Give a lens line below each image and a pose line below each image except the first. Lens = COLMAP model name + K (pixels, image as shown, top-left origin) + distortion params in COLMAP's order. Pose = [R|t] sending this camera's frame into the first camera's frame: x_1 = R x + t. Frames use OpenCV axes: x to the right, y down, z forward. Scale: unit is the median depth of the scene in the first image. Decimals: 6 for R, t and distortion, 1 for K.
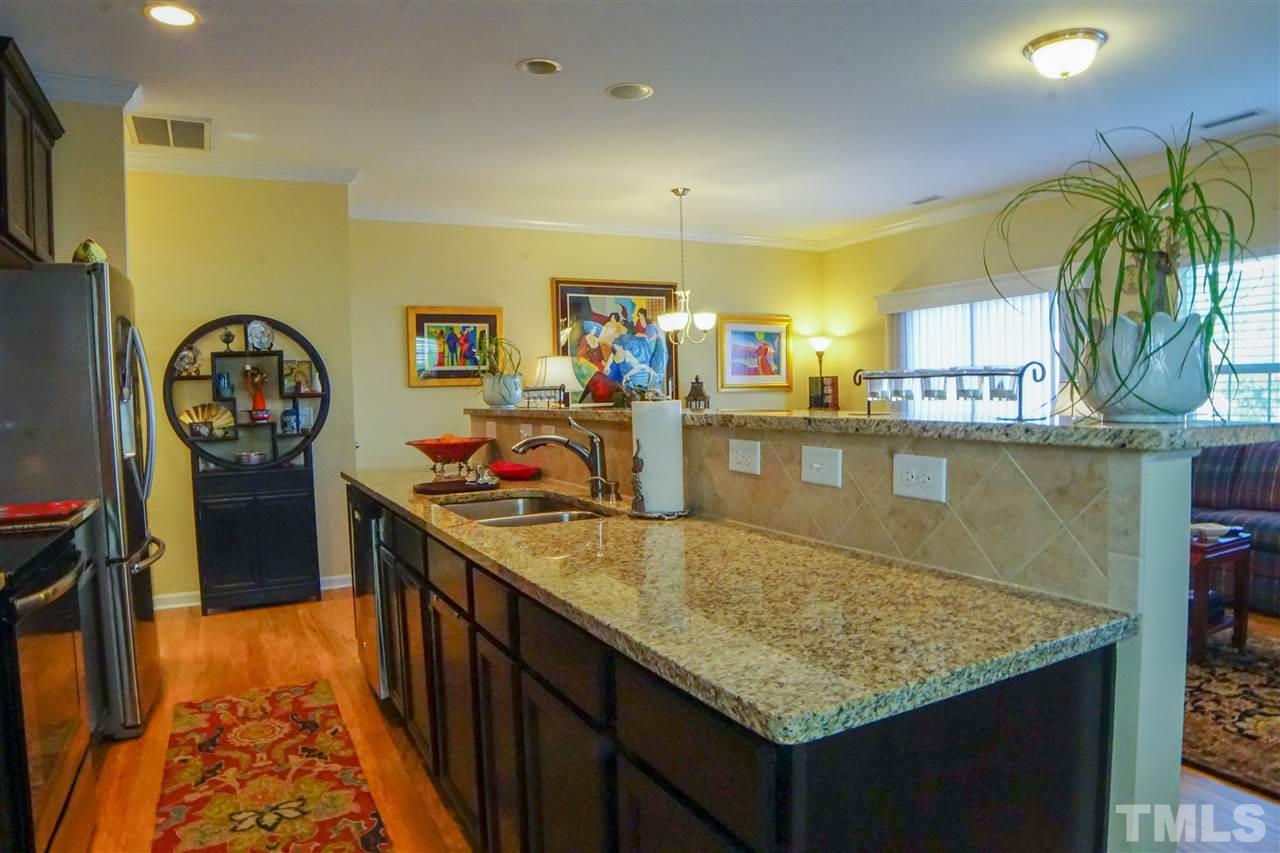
lens RADIAL K [[802.9, 0, 637.8], [0, 802.9, 432.3], [0, 0, 1]] dist [-0.115286, 0.048138]
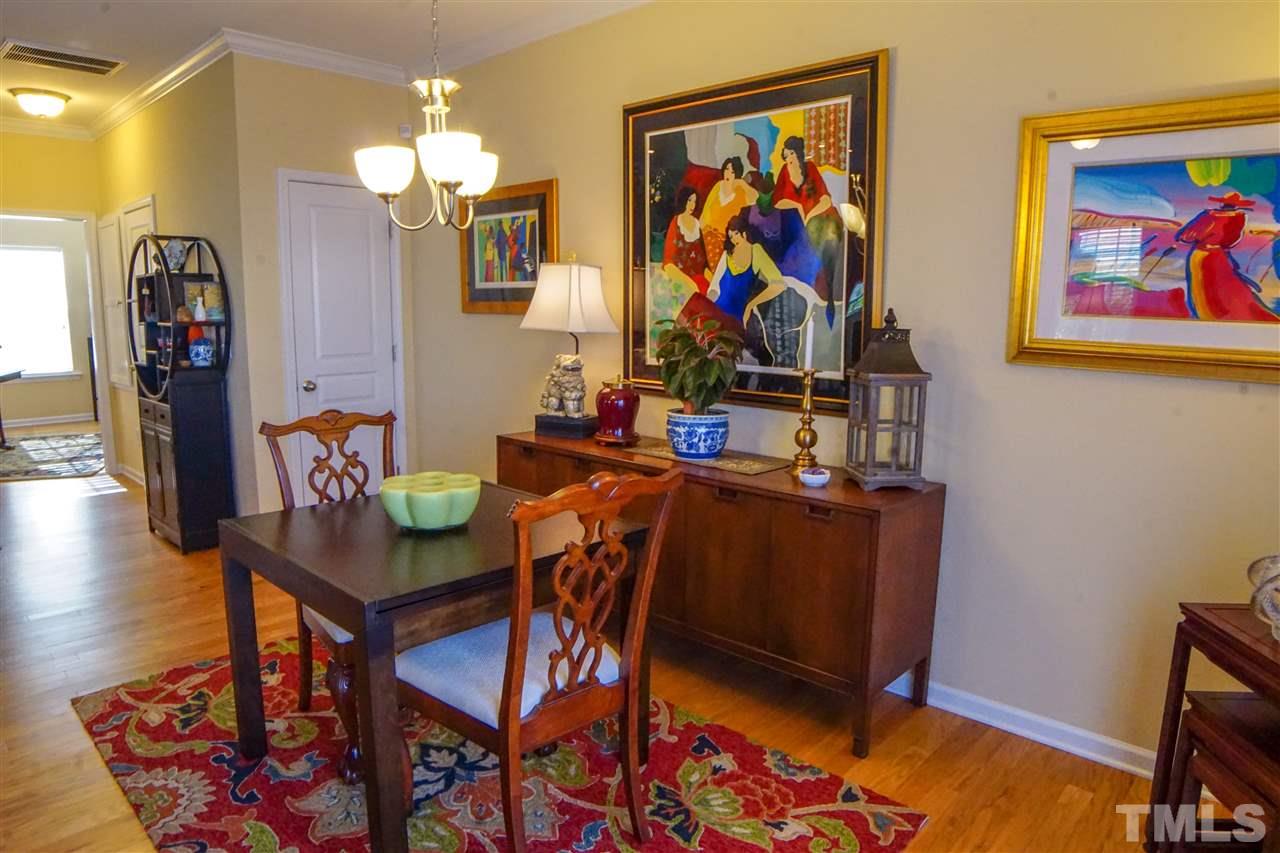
lens RADIAL K [[802.9, 0, 637.8], [0, 802.9, 432.3], [0, 0, 1]] dist [-0.115286, 0.048138]
pose [[0.327526, 0.179520, -0.927631, 0.378529], [-0.064635, 0.983741, 0.167558, -0.070957], [0.942629, 0.005078, 0.333804, 0.805505]]
